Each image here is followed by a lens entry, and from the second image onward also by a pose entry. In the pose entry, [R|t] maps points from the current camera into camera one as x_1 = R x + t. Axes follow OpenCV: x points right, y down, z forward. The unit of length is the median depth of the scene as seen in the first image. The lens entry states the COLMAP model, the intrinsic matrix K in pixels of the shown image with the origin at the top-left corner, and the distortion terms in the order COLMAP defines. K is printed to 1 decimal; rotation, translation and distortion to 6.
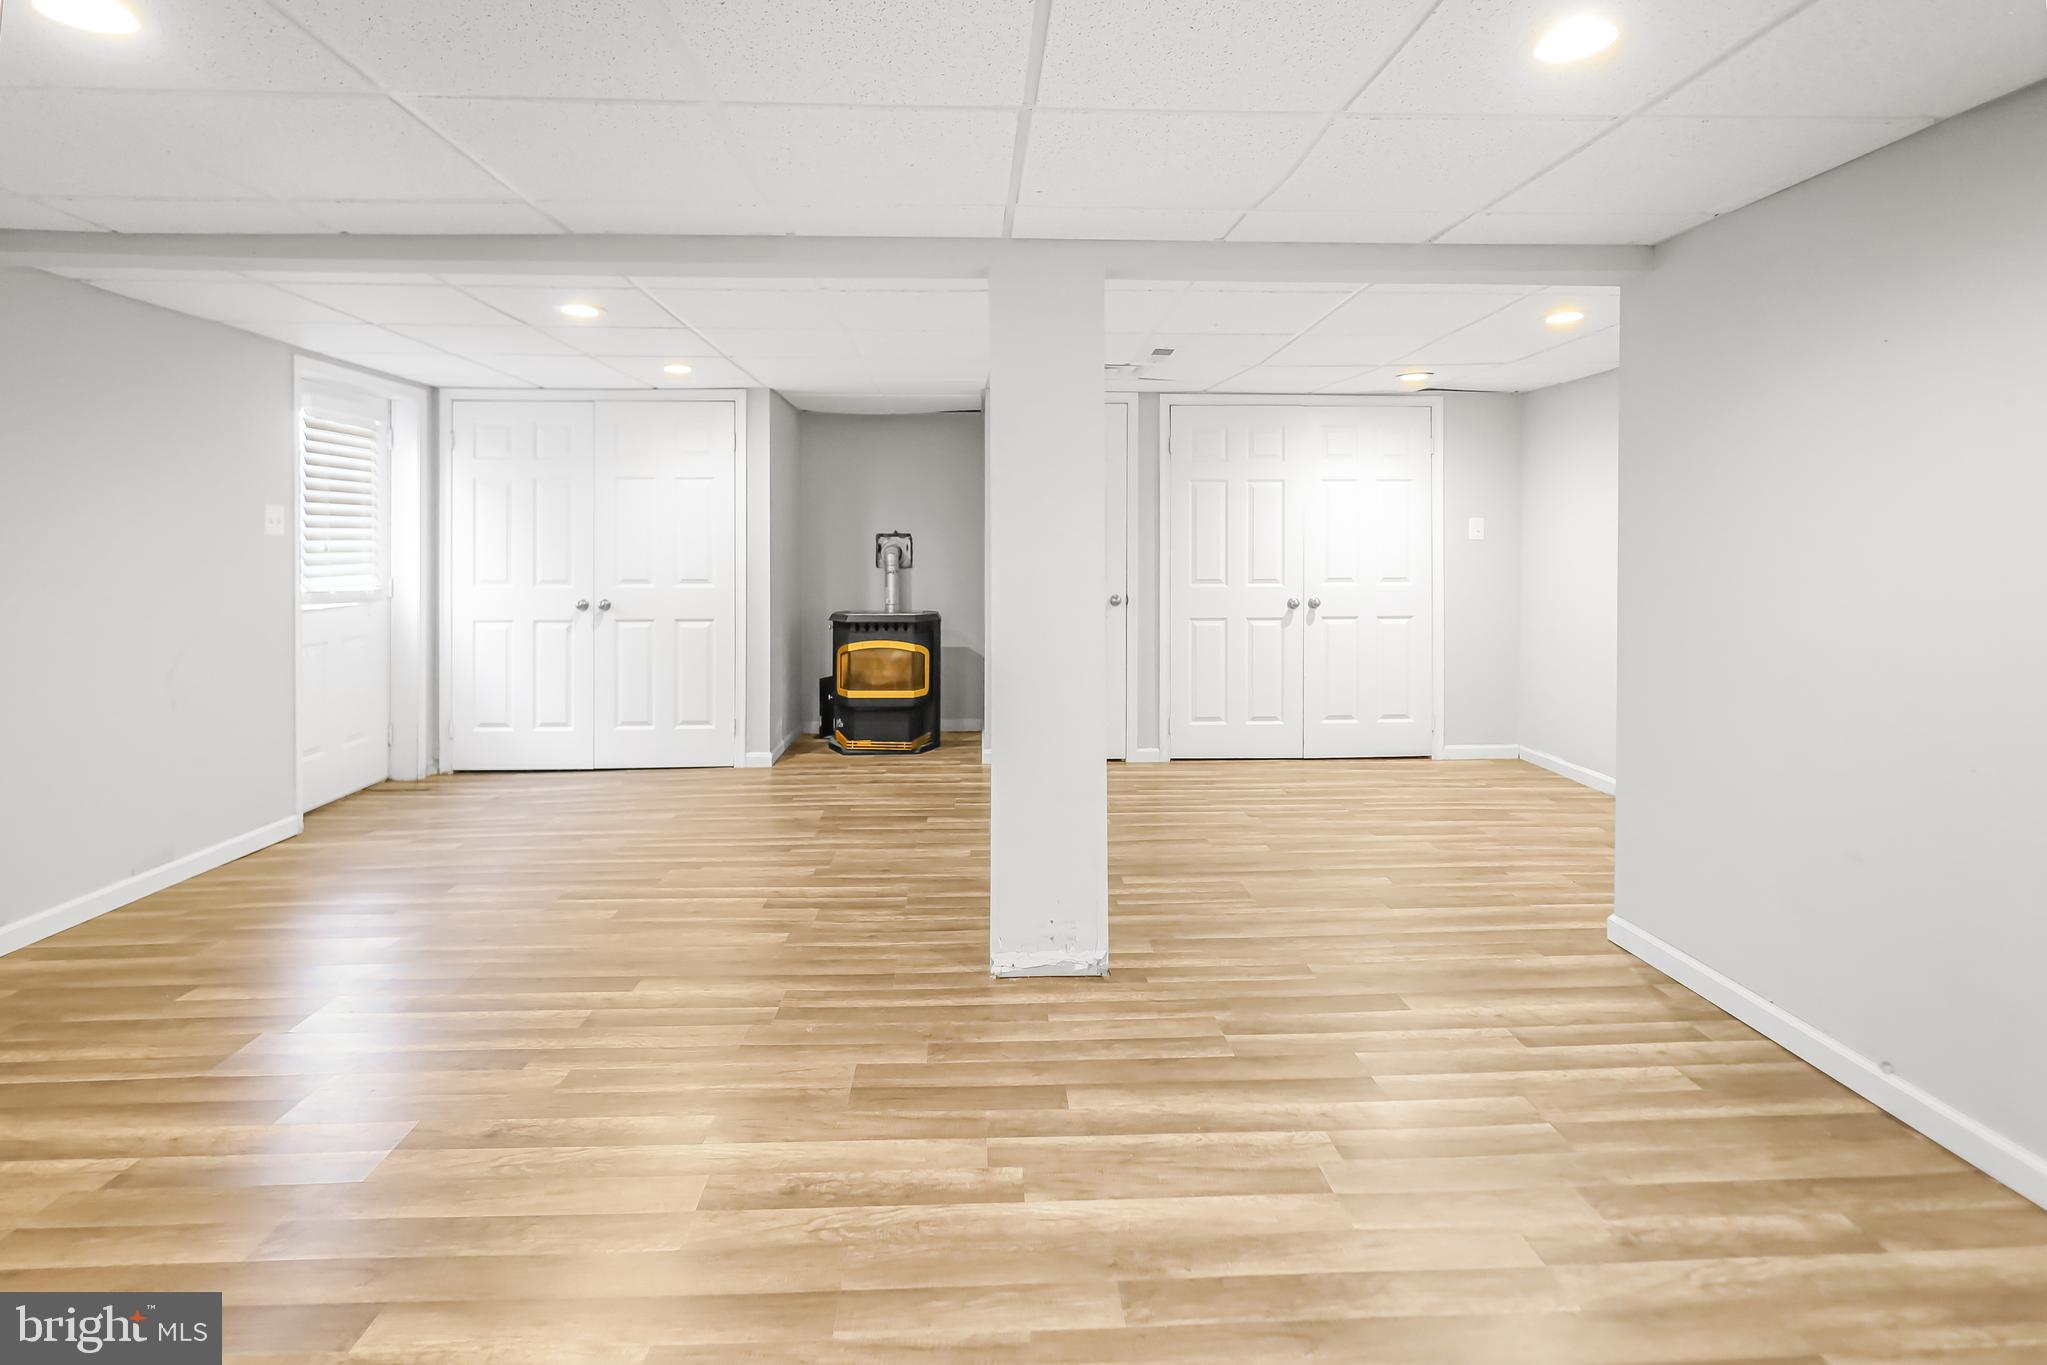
lens RADIAL K [[1002.7, 0, 1013.0], [0, 1002.7, 552.8], [0, 0, 1]] dist [-0.003096, -0.000174]
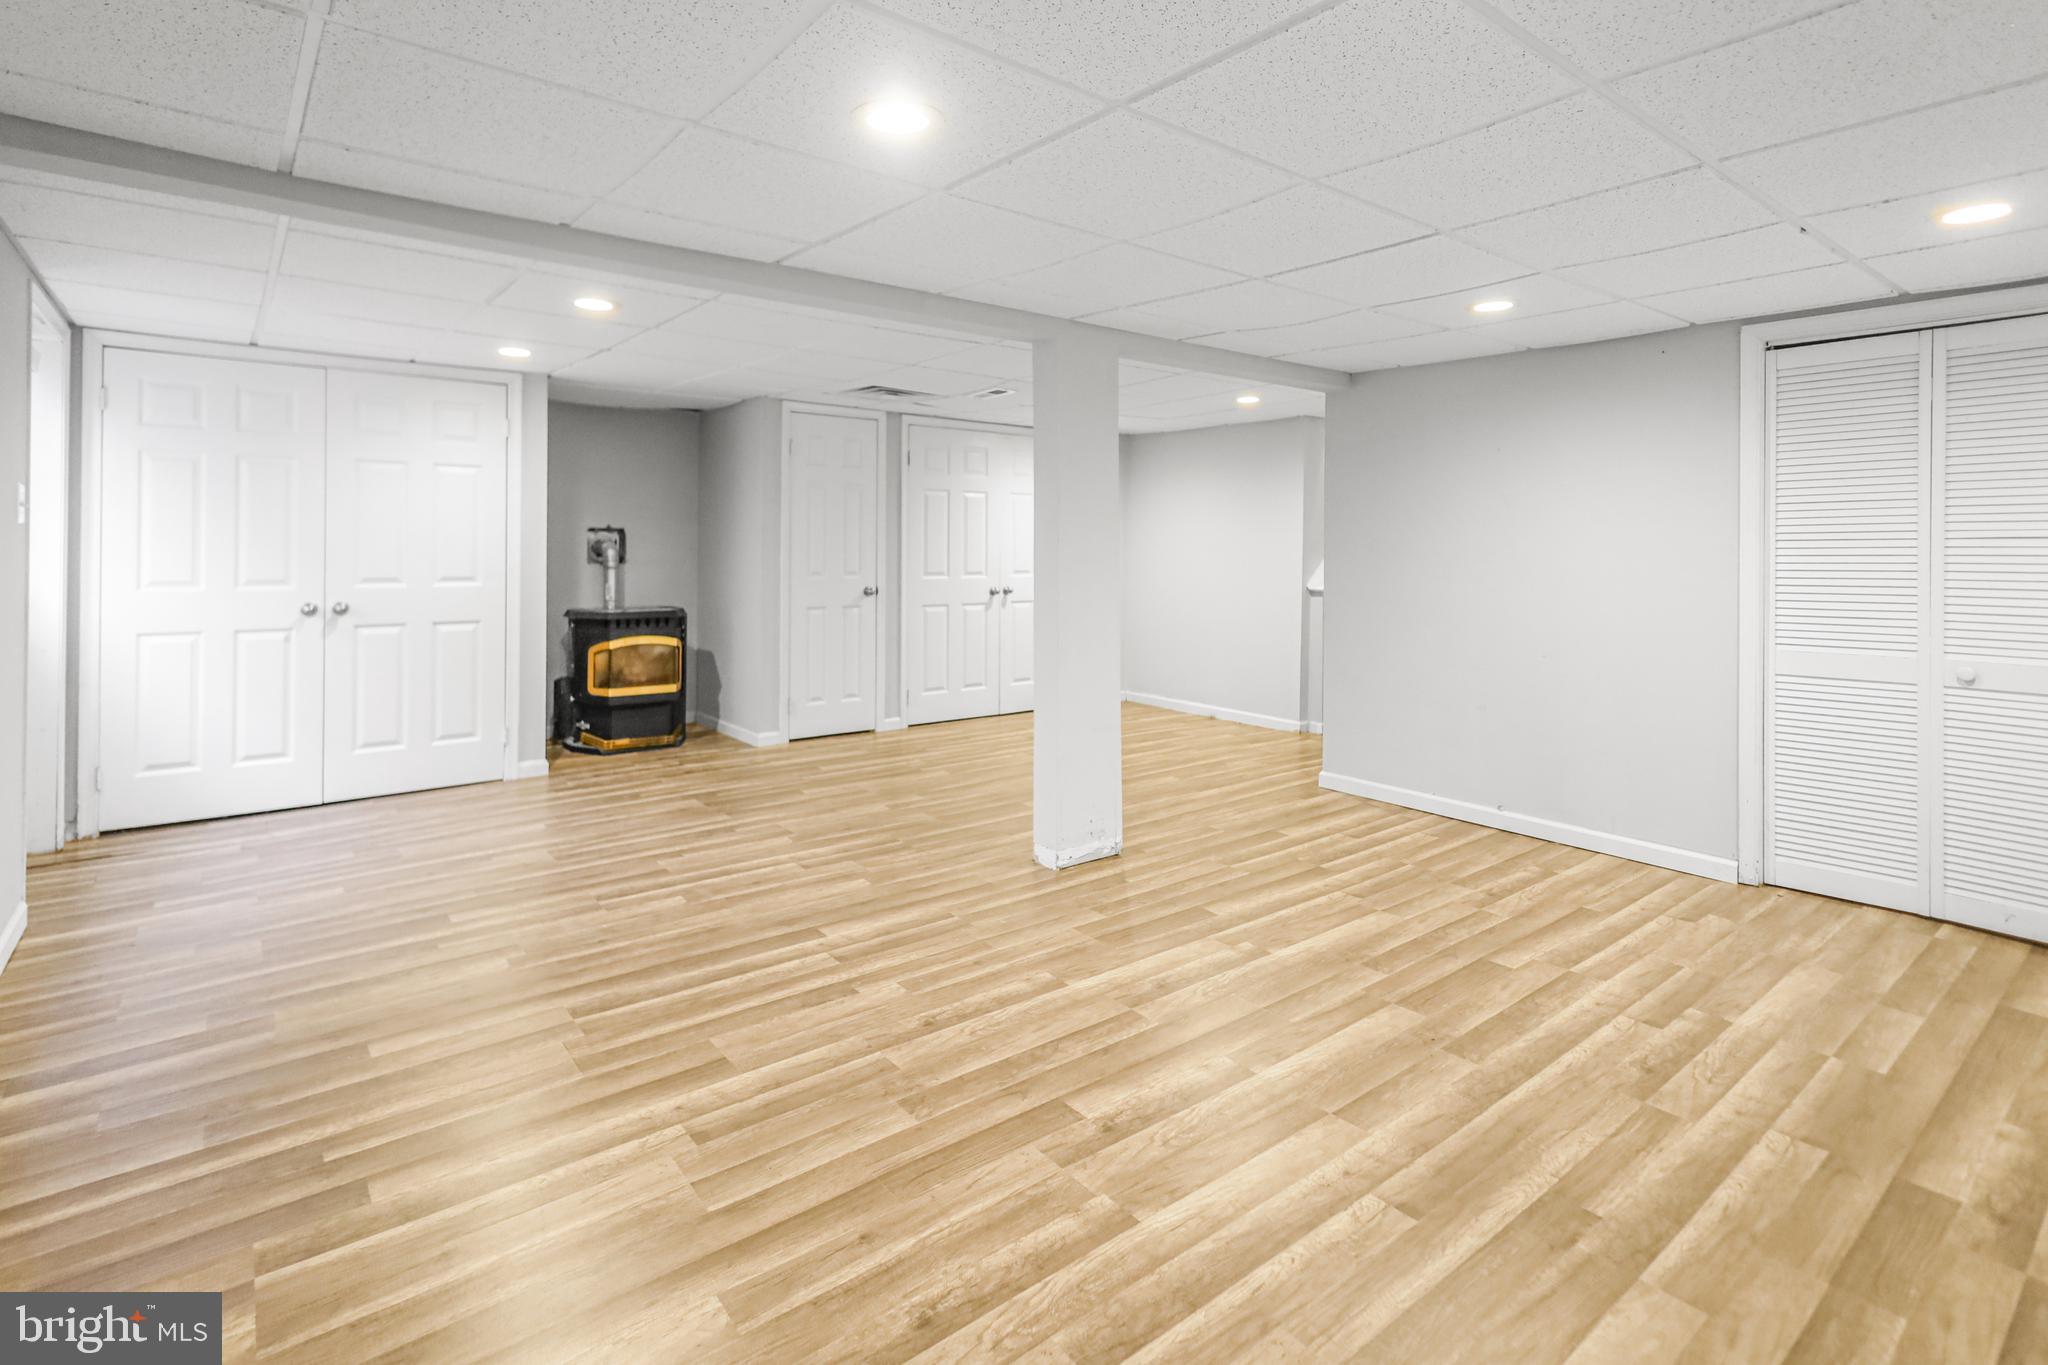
lens RADIAL K [[1001.0, 0, 1016.4], [0, 1001.0, 546.5], [0, 0, 1]] dist [-0.000653, 0.000976]
pose [[0.808609, 0.006251, 0.588313, -0.434168], [-0.006802, 0.999976, -0.001277, -0.003482], [-0.588306, -0.002969, 0.808633, -0.024883]]
